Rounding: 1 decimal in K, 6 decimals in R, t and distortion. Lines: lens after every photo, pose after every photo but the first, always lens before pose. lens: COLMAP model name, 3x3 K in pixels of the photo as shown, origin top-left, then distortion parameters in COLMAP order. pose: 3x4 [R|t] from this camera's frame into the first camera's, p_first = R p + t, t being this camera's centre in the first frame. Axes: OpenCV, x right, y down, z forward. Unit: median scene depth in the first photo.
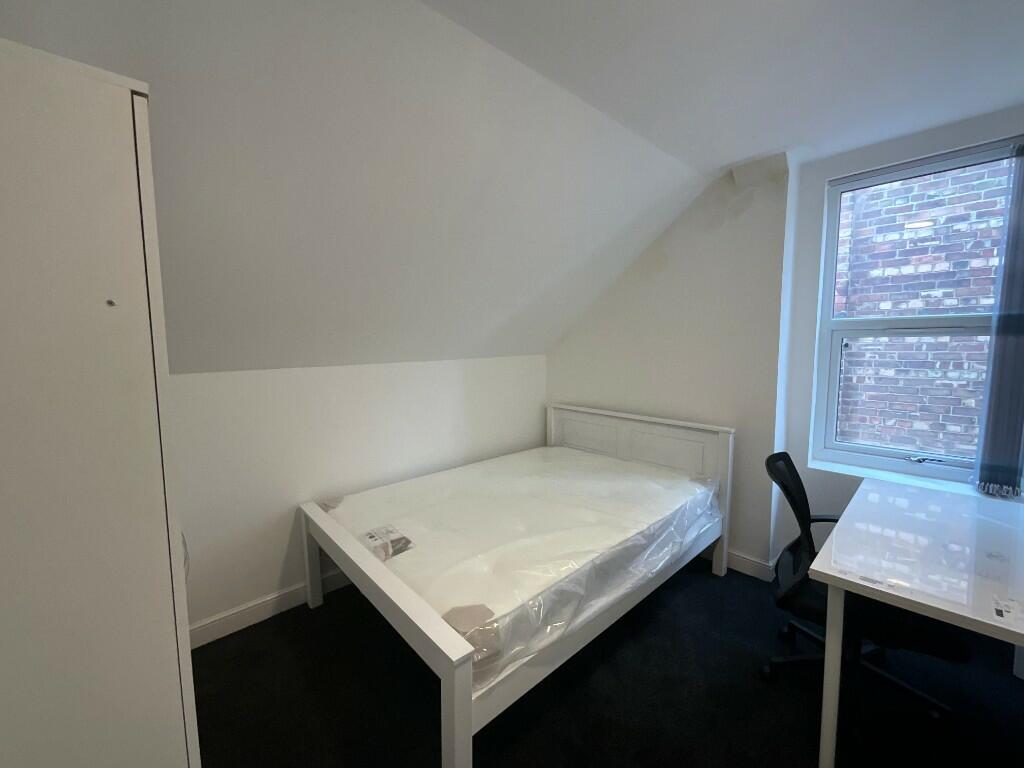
lens RADIAL K [[414.1, 0, 512.3], [0, 414.1, 383.3], [0, 0, 1]] dist [-0.001268, -0.000949]
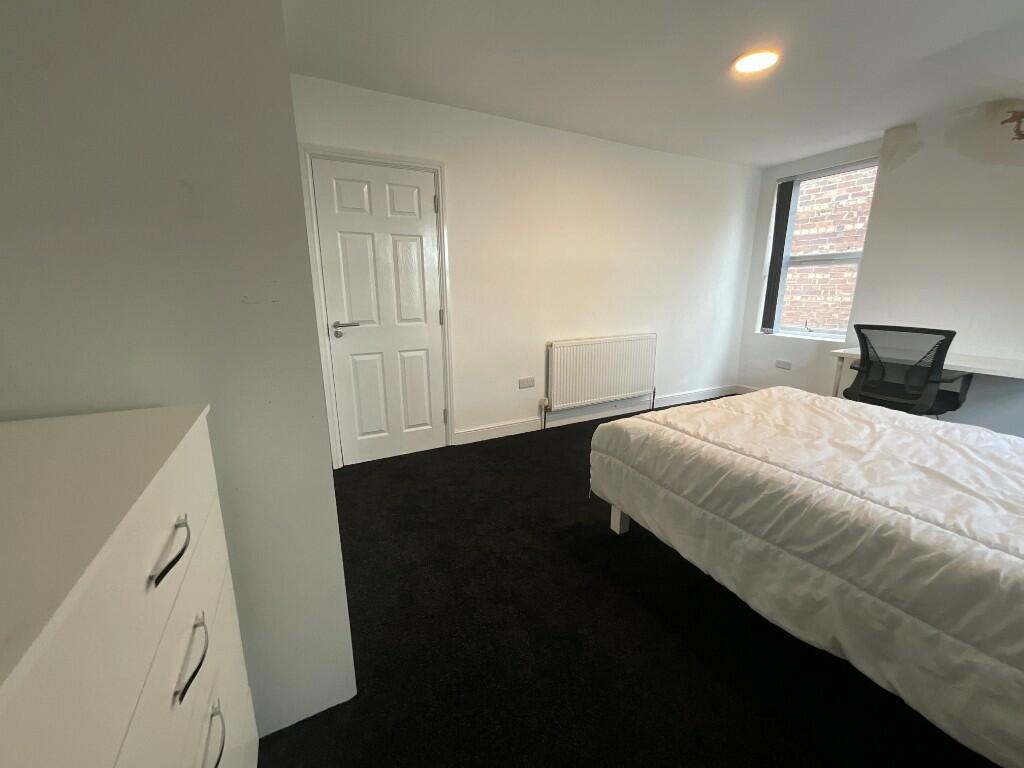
lens RADIAL K [[414.1, 0, 515.7], [0, 414.1, 385.0], [0, 0, 1]] dist [-0.001268, -0.000949]
pose [[0.964133, 0.067570, -0.256675, 0.320163], [-0.033153, 0.990137, 0.136125, 0.133184], [0.263342, -0.122733, 0.956864, -0.903479]]
